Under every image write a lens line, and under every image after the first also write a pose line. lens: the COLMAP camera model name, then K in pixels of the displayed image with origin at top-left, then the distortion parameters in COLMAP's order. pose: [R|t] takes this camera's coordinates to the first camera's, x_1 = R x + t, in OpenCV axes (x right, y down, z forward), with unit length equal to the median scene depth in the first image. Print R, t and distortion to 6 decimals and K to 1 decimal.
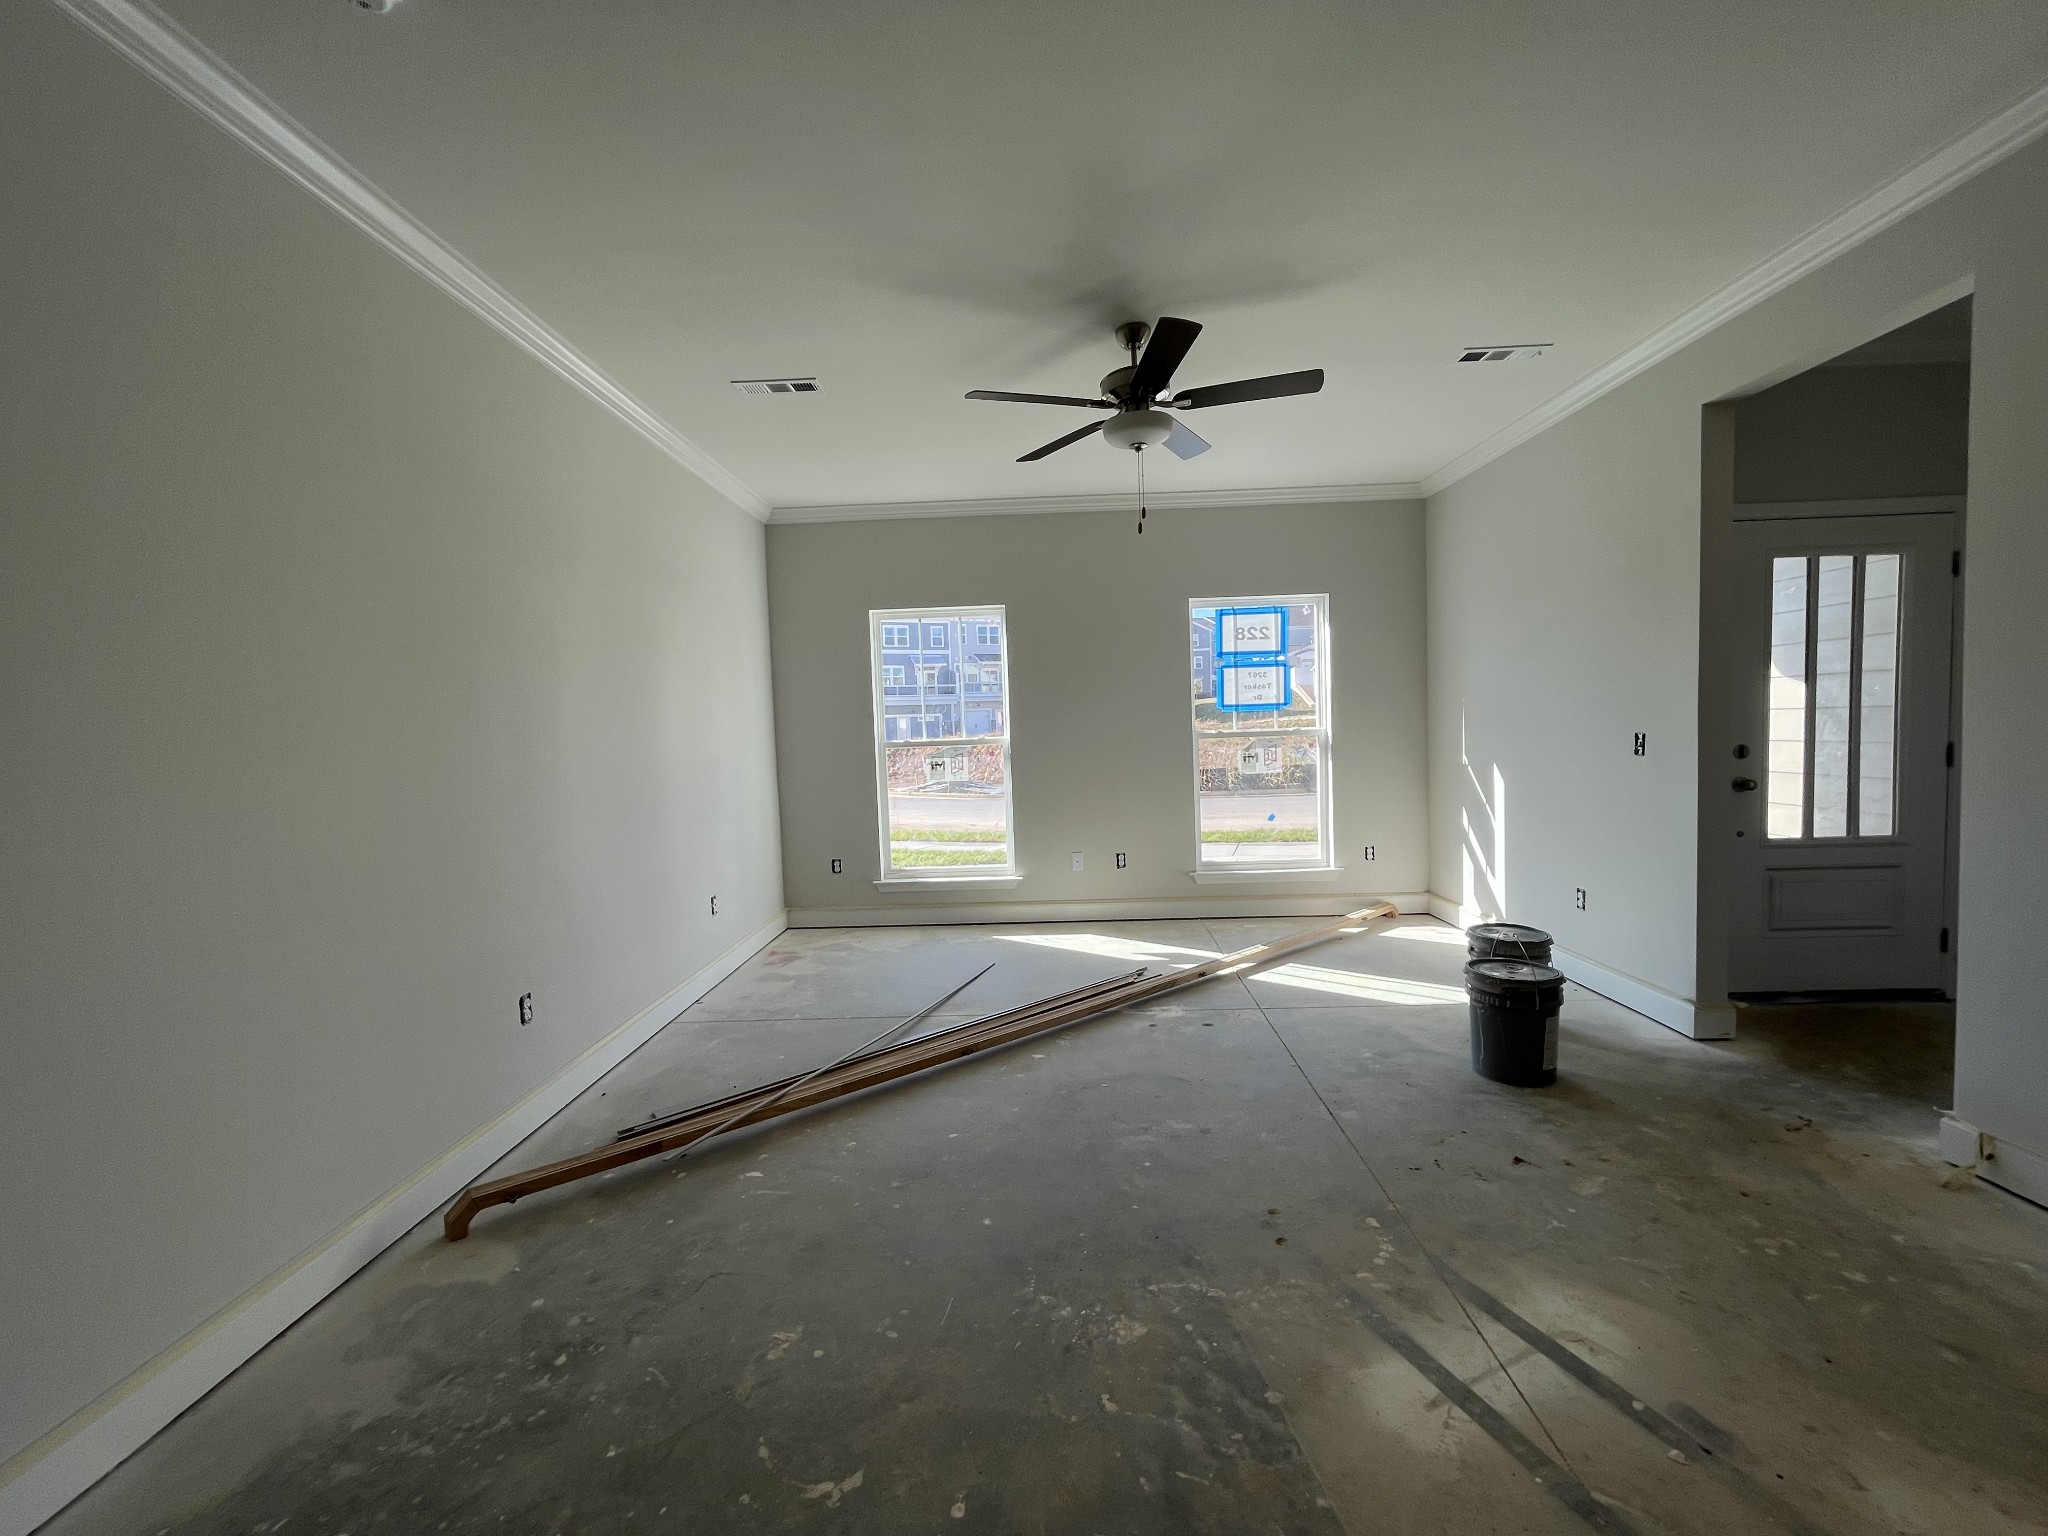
lens RADIAL K [[828.1, 0, 1022.3], [0, 828.1, 778.1], [0, 0, 1]] dist [-0.002477, -0.000033]
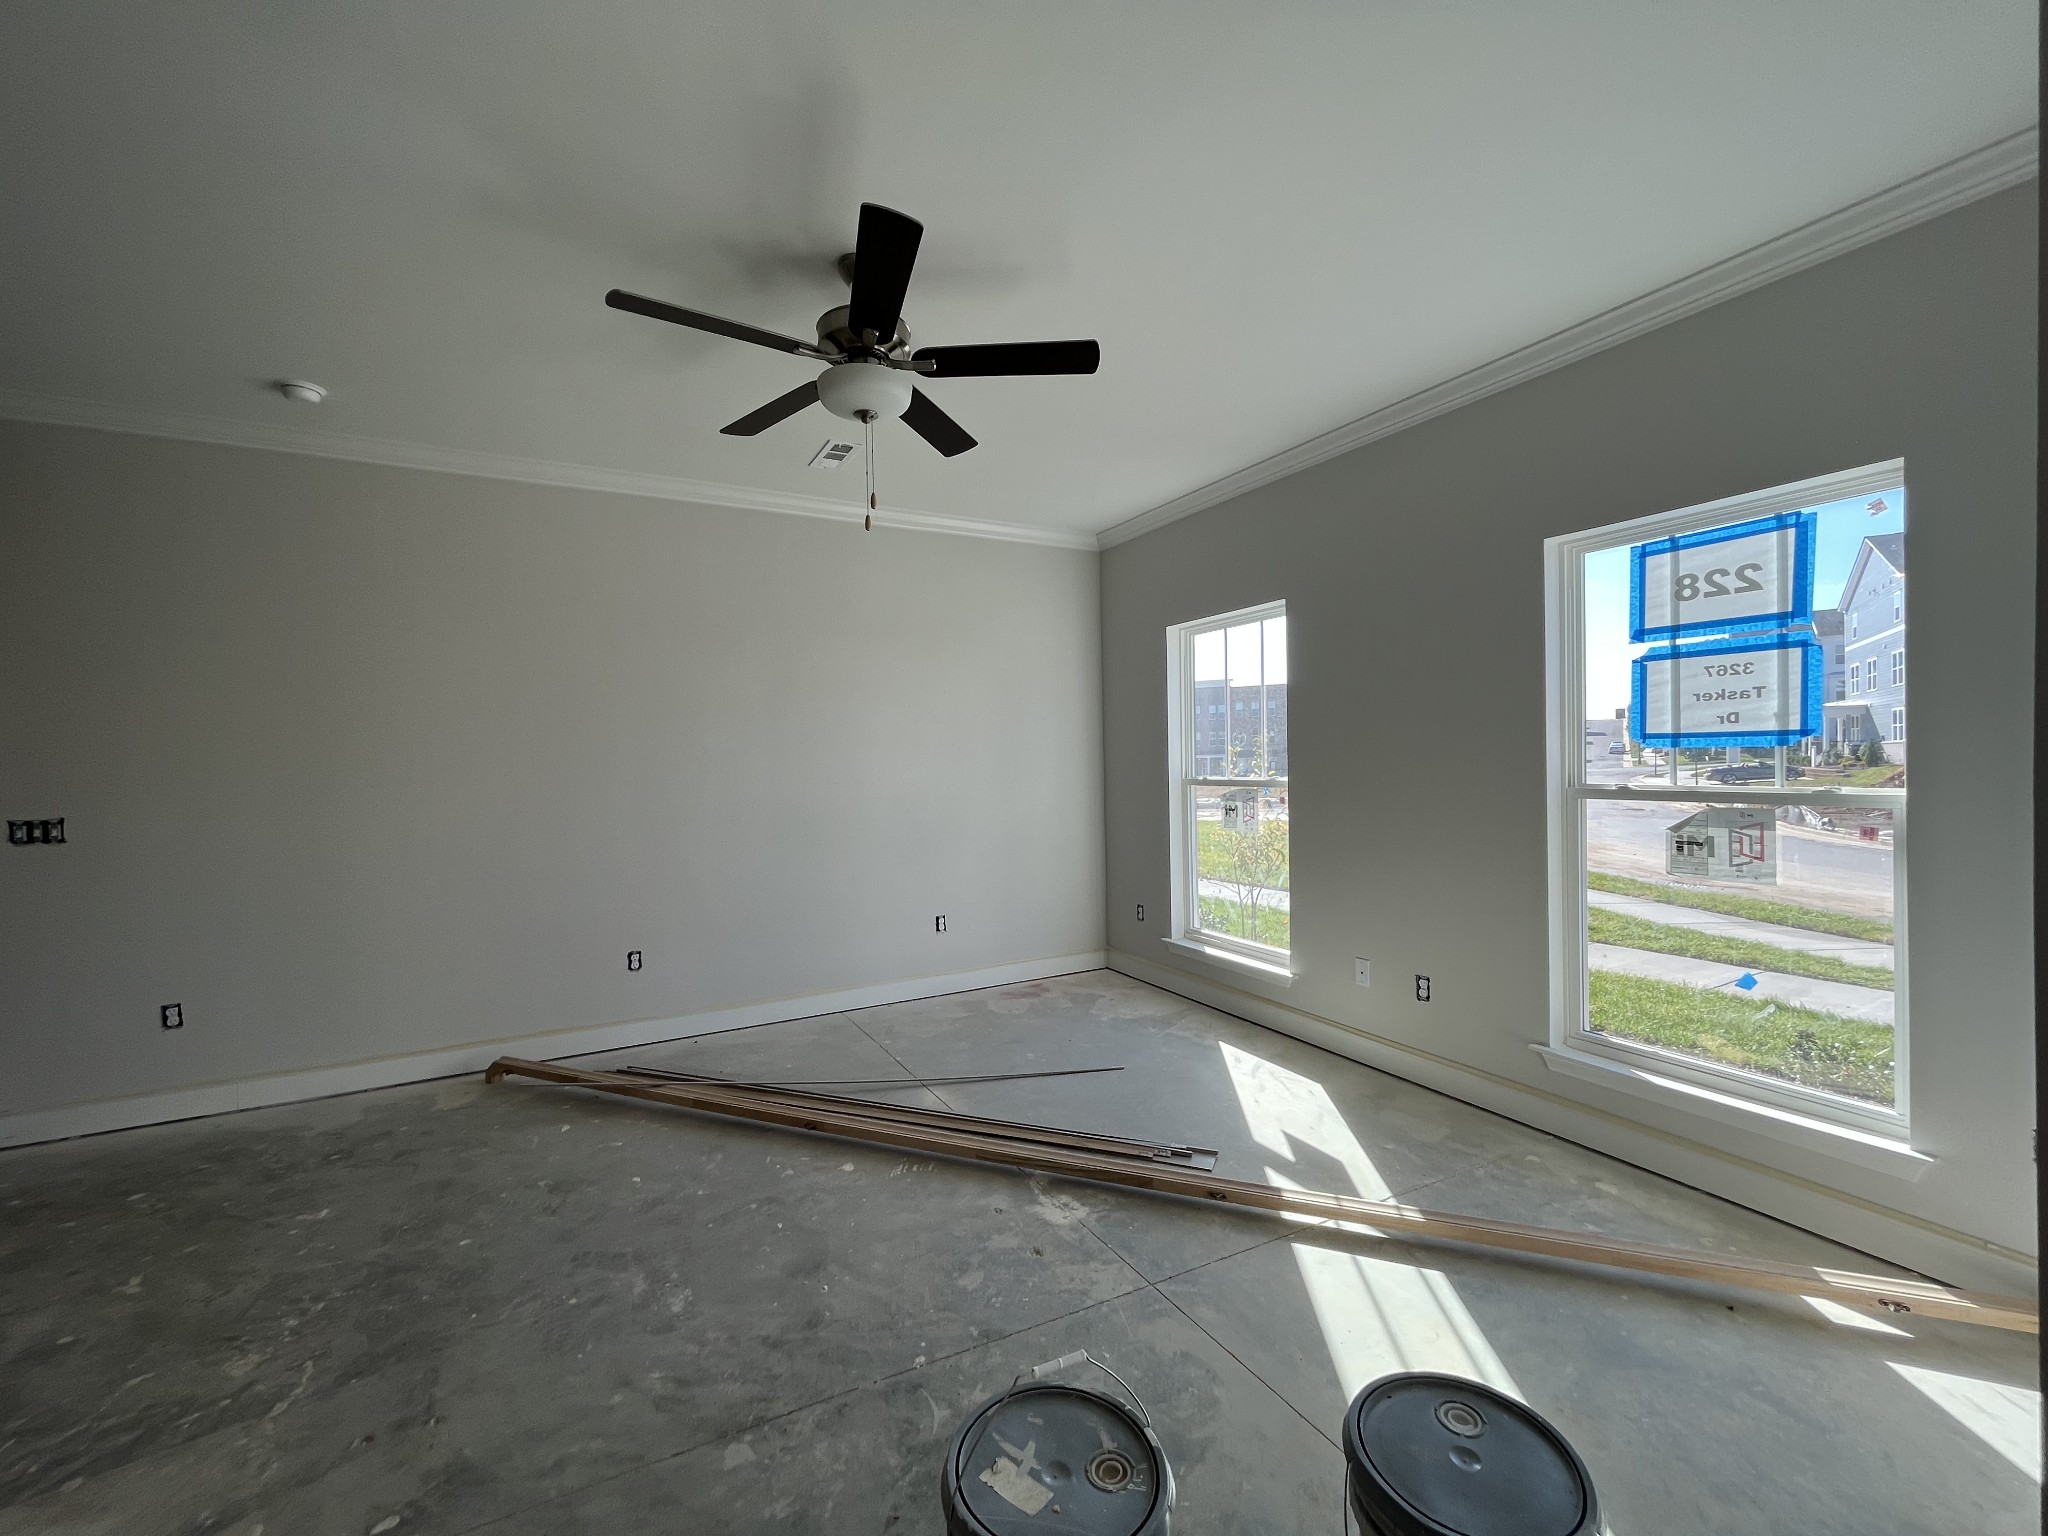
lens RADIAL K [[828.1, 0, 1006.6], [0, 828.1, 775.3], [0, 0, 1]] dist [-0.002477, -0.000033]
pose [[0.496374, 0.040947, -0.867142, 0.534776], [-0.051016, 0.998537, 0.017948, -0.058164], [0.866608, 0.035329, 0.497737, 0.458581]]
